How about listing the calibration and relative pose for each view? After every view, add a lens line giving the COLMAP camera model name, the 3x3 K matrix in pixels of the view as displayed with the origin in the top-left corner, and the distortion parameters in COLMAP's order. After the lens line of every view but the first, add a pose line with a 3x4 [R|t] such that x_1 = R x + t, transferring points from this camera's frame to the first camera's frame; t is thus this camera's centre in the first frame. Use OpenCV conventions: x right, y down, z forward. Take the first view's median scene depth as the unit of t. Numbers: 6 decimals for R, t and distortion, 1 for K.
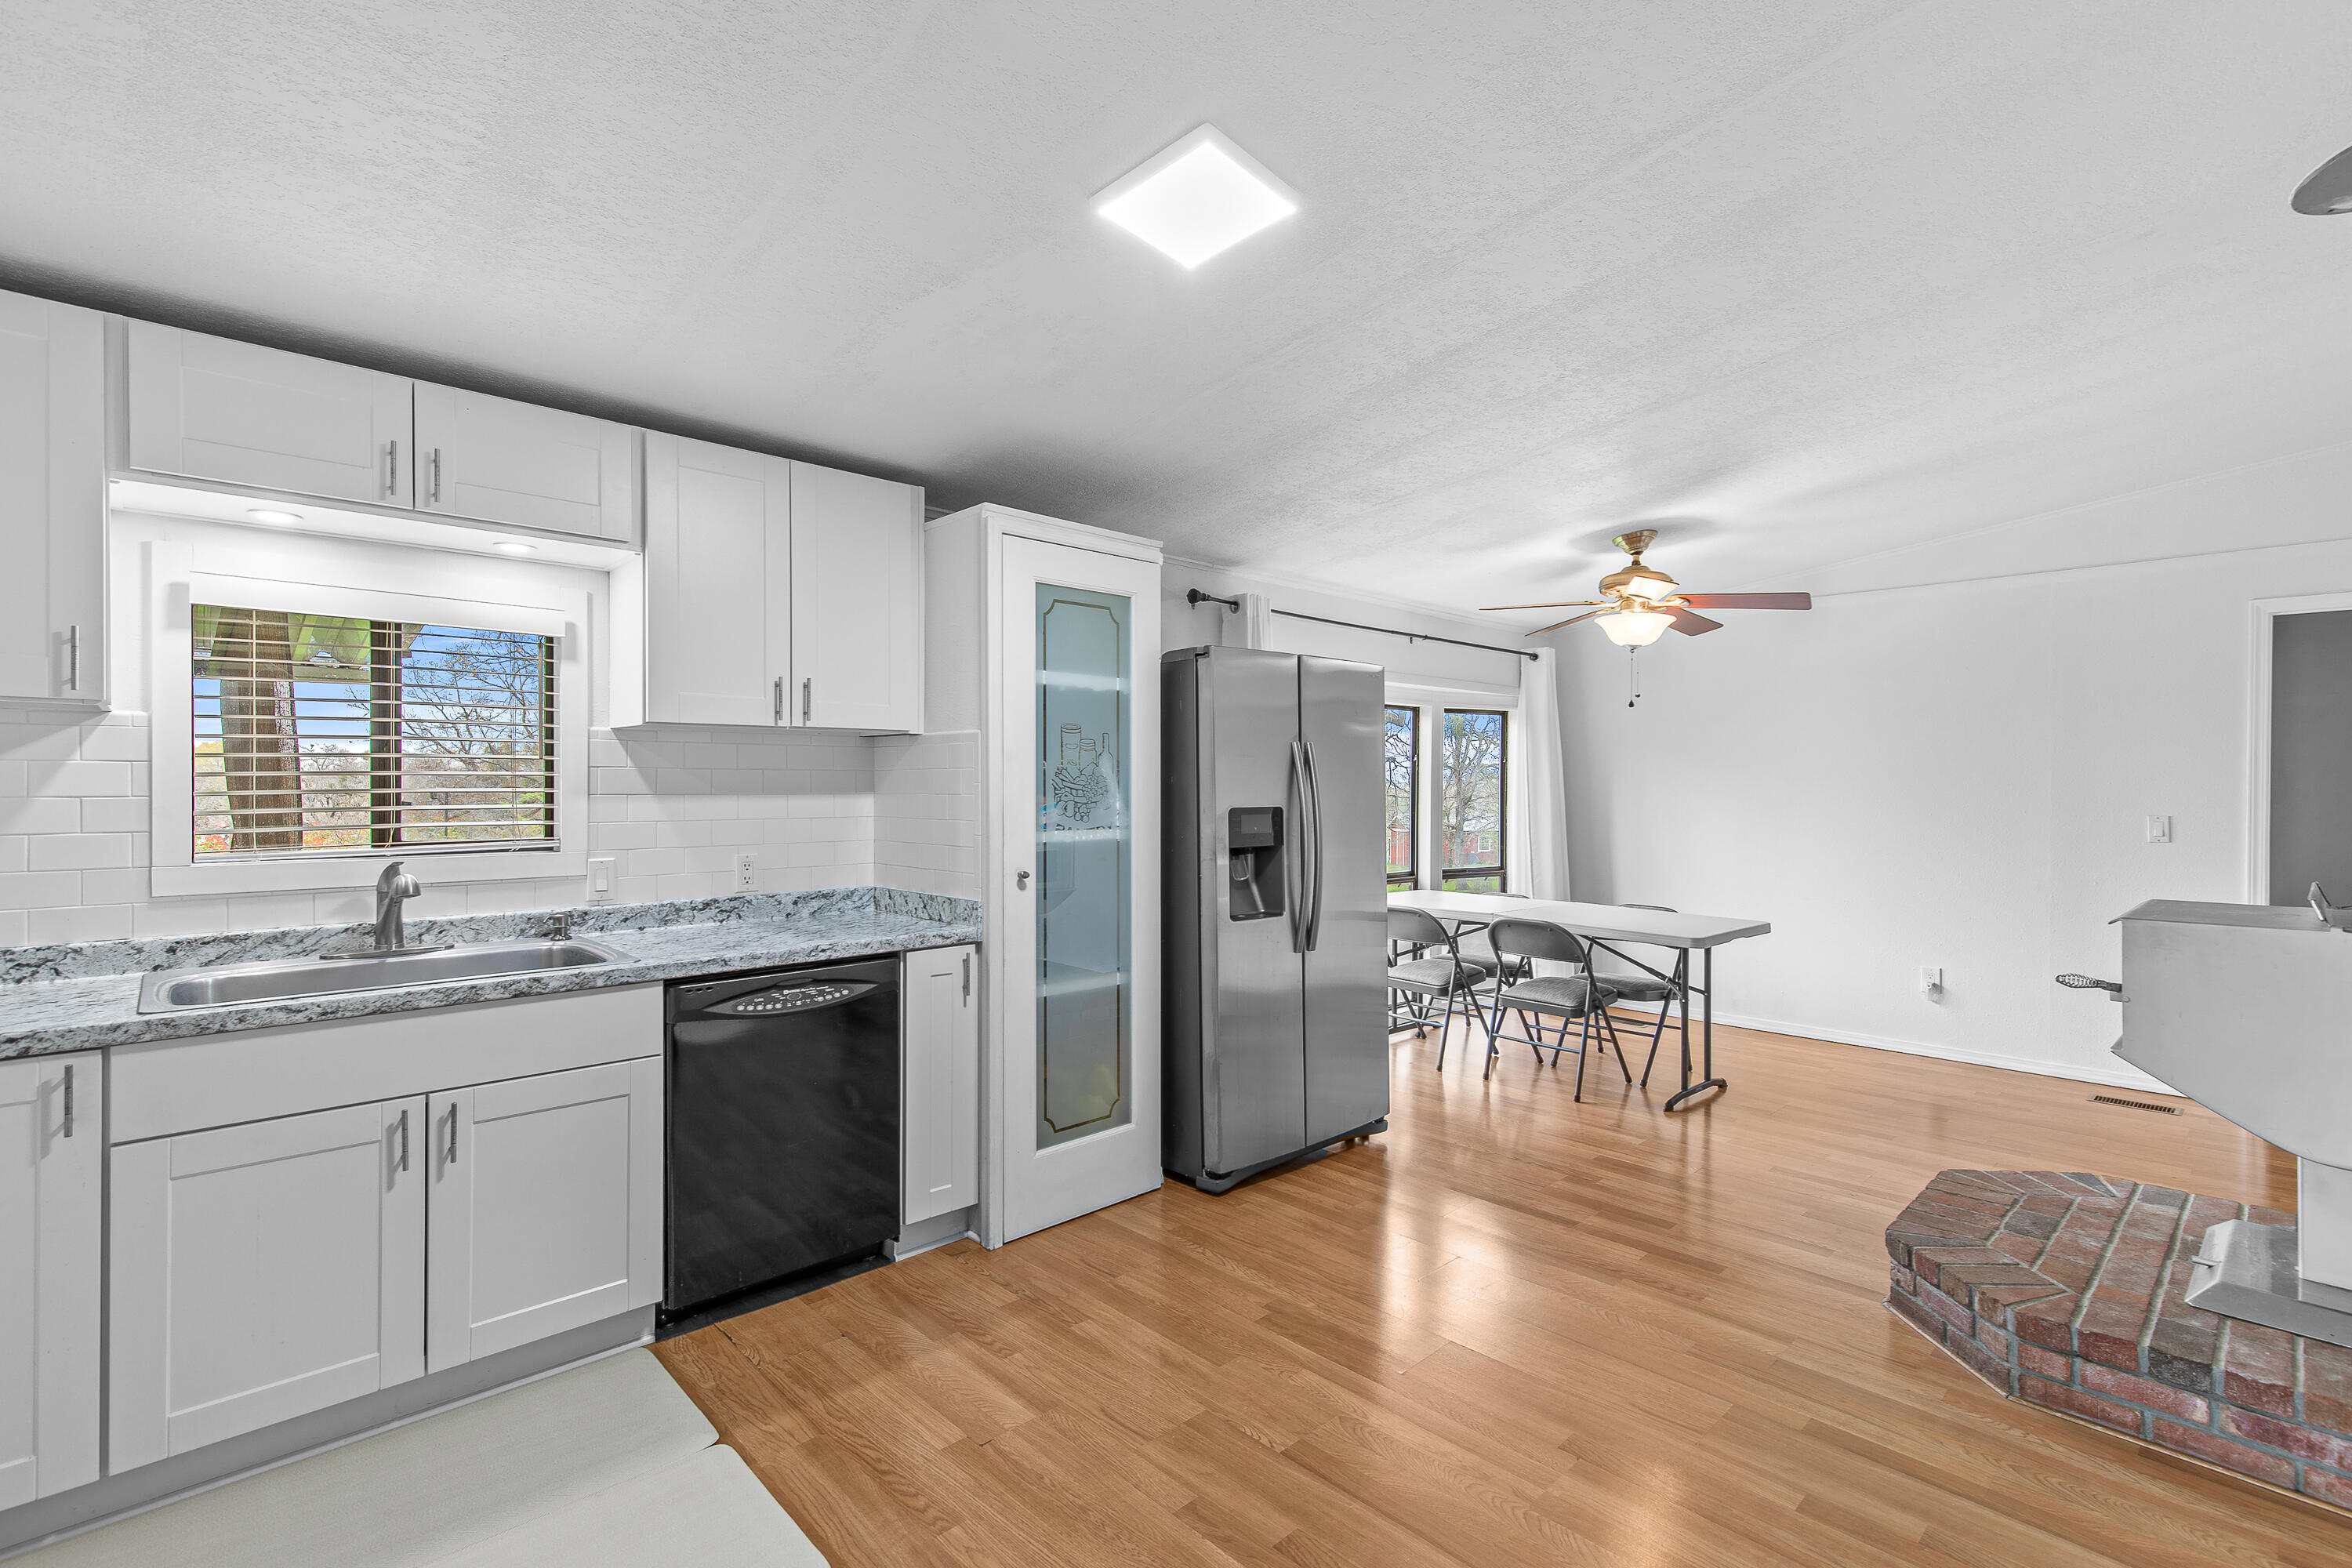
lens RADIAL K [[1064.8, 0, 1182.2], [0, 1064.8, 787.6], [0, 0, 1]] dist [0.008746, -0.000258]
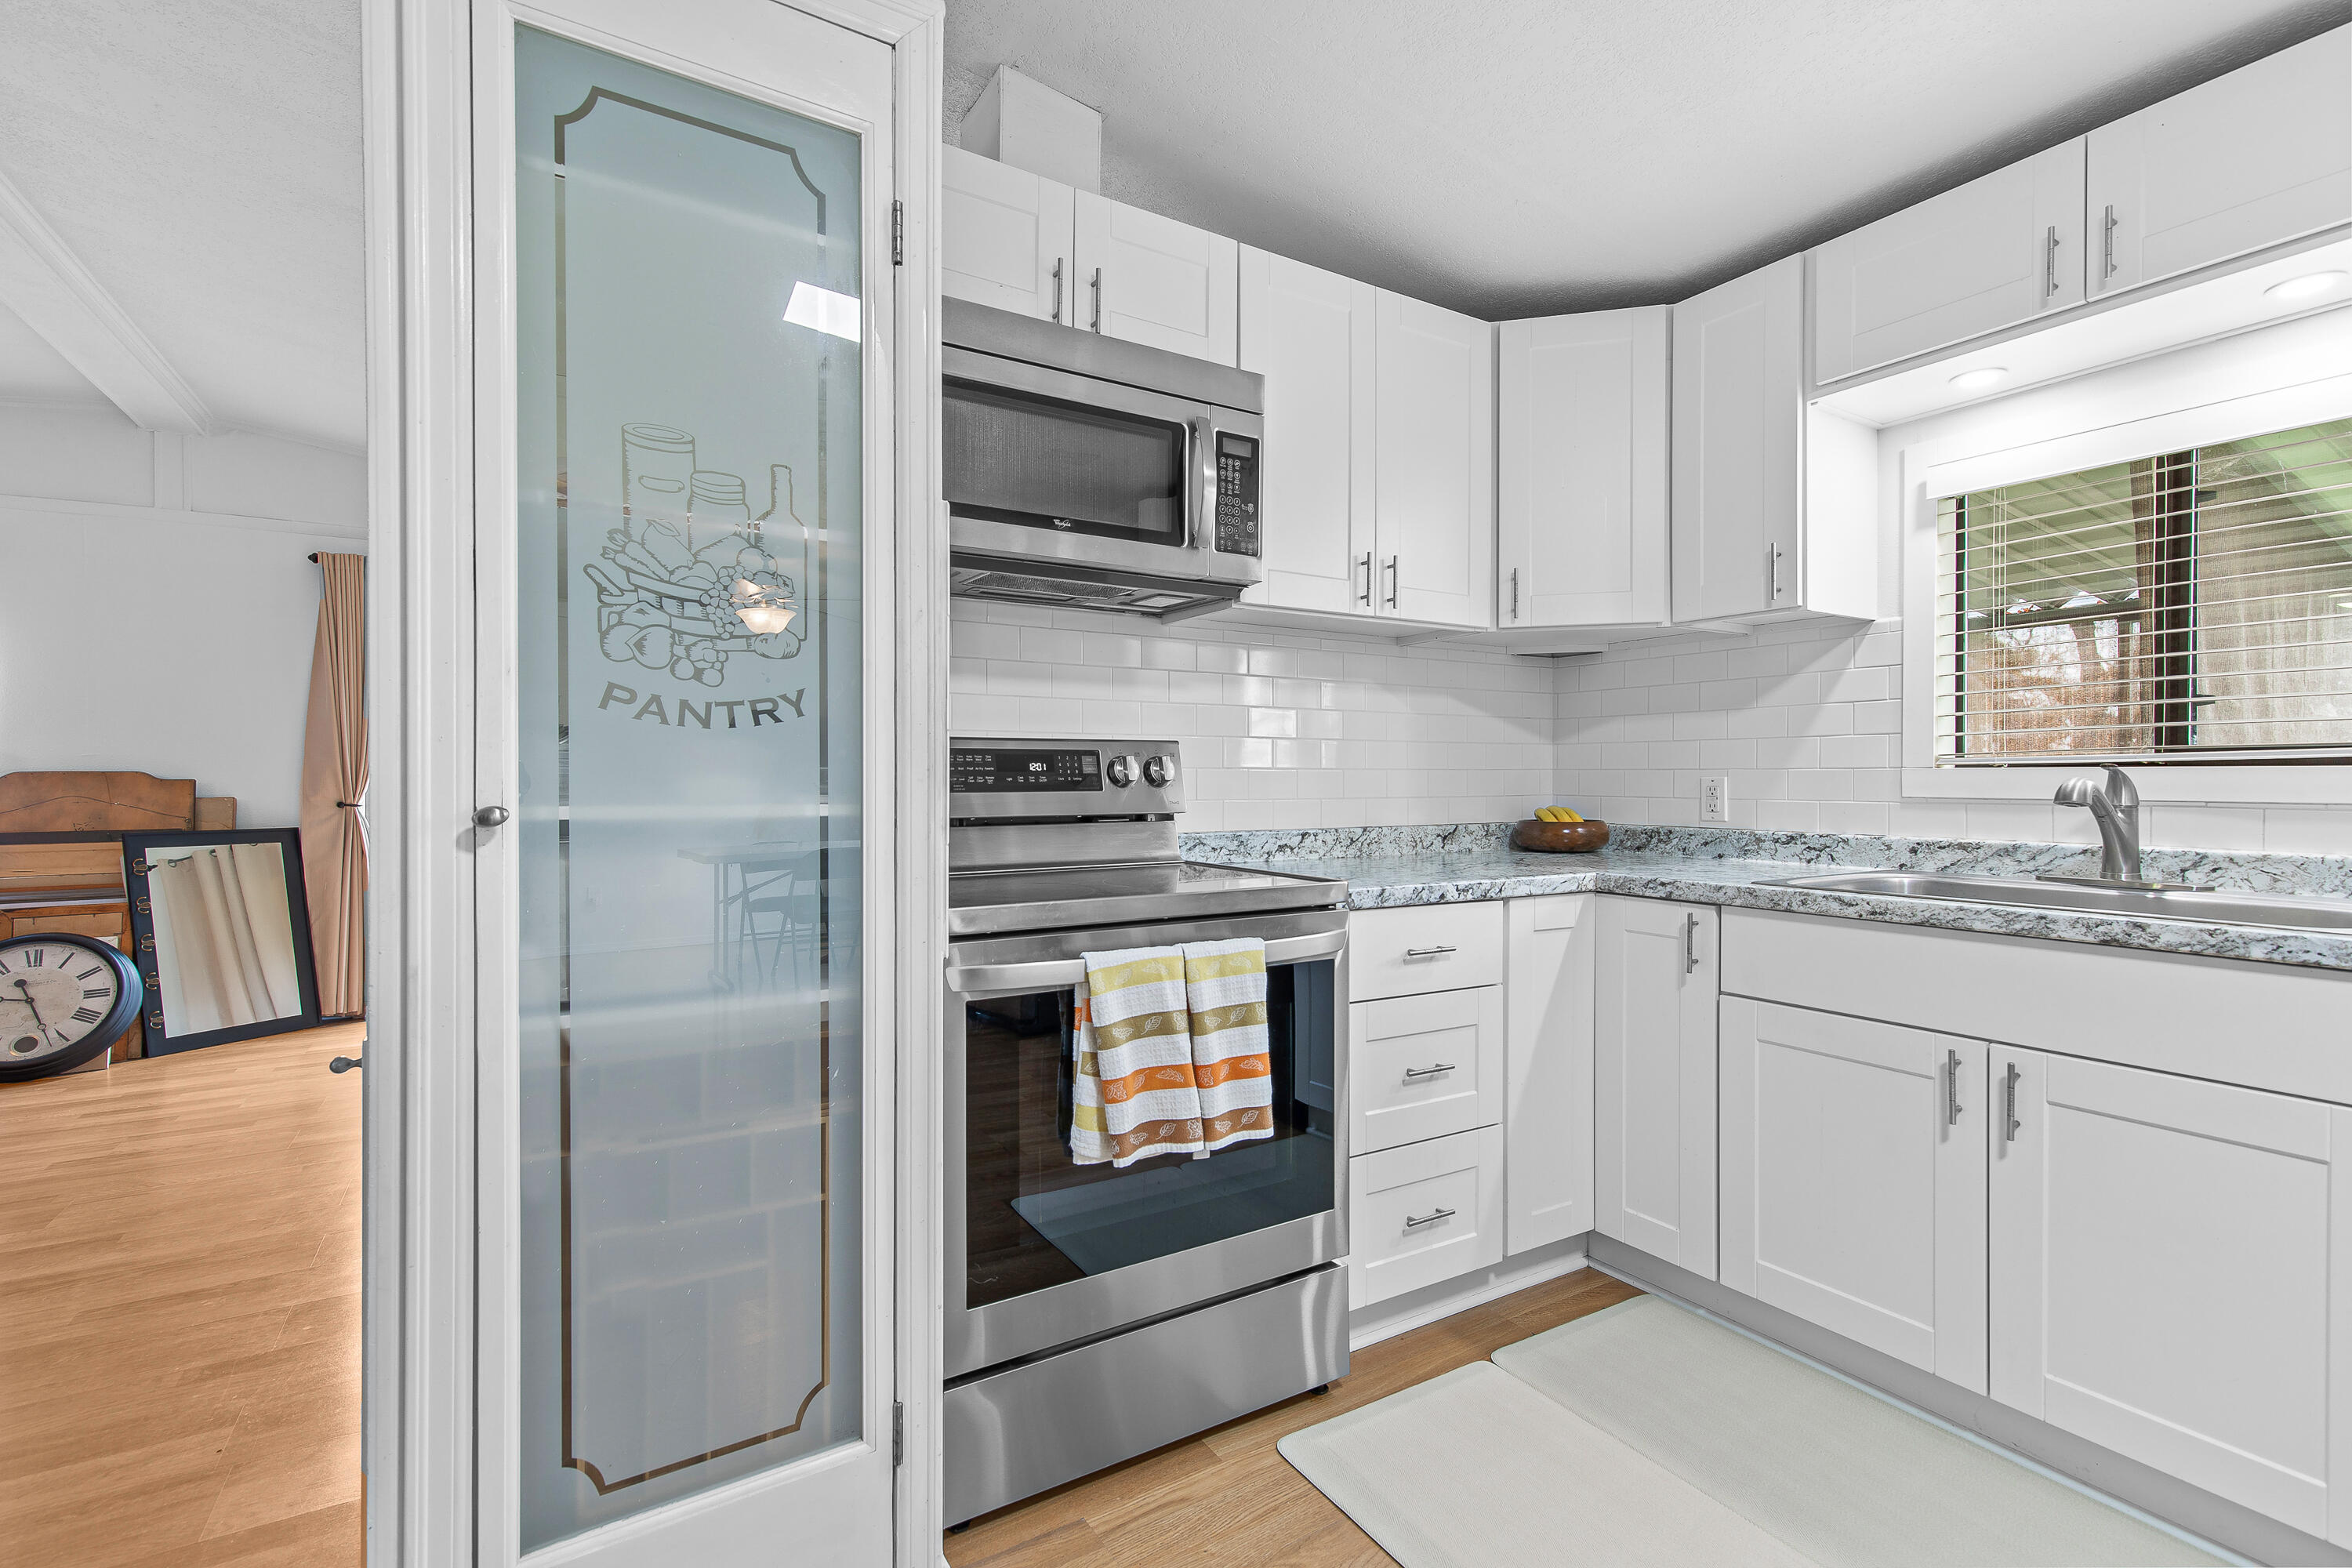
lens RADIAL K [[1064.8, 0, 1181.9], [0, 1064.8, 785.5], [0, 0, 1]] dist [0.008746, -0.000258]
pose [[-0.206152, 0.003664, -0.978513, 0.151506], [-0.003902, 0.999982, 0.004566, 0.076052], [0.978512, 0.004760, -0.206134, 0.459928]]
